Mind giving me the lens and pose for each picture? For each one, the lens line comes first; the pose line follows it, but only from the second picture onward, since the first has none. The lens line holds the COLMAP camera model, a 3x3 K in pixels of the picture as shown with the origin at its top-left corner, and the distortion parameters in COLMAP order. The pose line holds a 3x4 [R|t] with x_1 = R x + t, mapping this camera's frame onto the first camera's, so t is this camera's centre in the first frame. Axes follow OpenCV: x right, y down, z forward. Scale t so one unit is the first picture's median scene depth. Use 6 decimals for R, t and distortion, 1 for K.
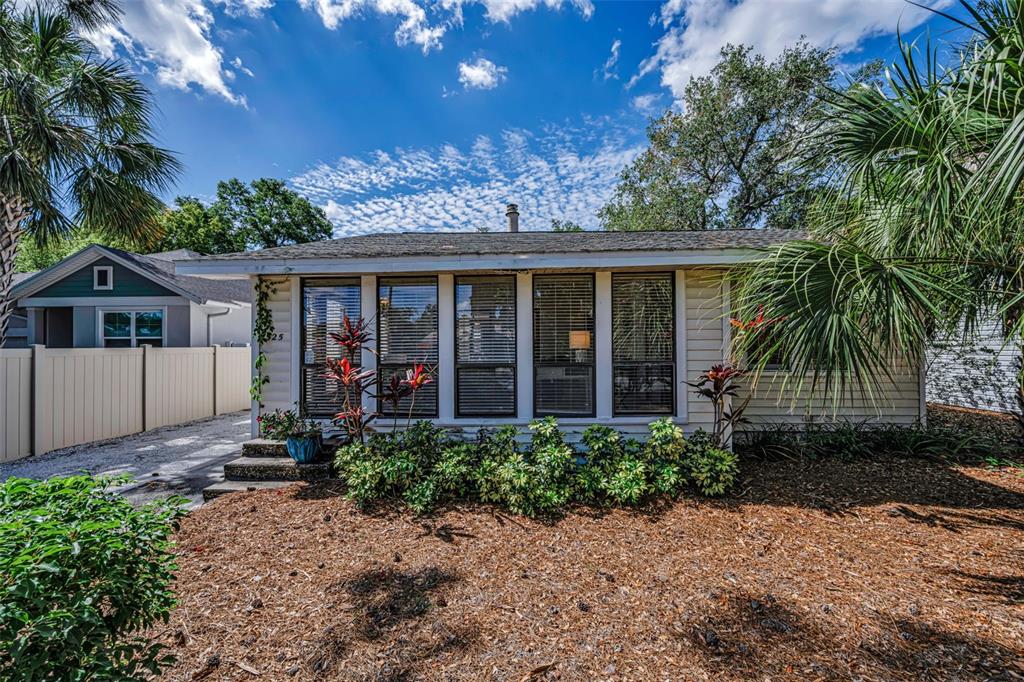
lens RADIAL K [[406.6, 0, 514.8], [0, 406.6, 344.4], [0, 0, 1]] dist [-0.000712, 0.000056]
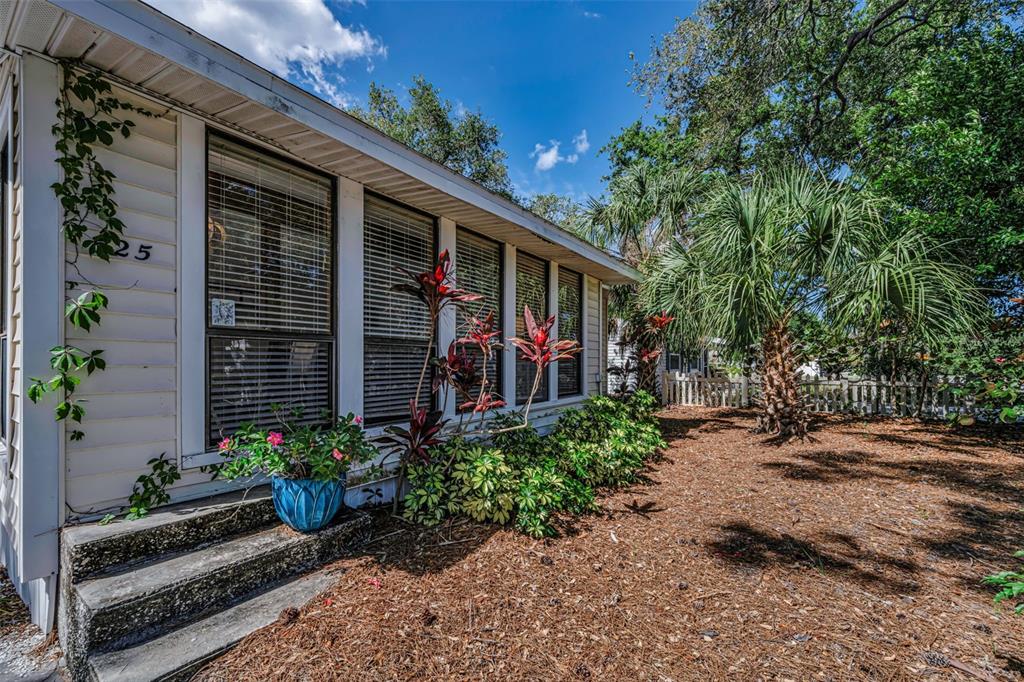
lens RADIAL K [[423.5, 0, 521.8], [0, 423.5, 353.7], [0, 0, 1]] dist [-0.002021, -0.000218]
pose [[0.530733, 0.026291, 0.847131, -0.736228], [-0.006091, 0.999611, -0.027208, 0.090042], [-0.847517, 0.009280, 0.530687, 0.482176]]
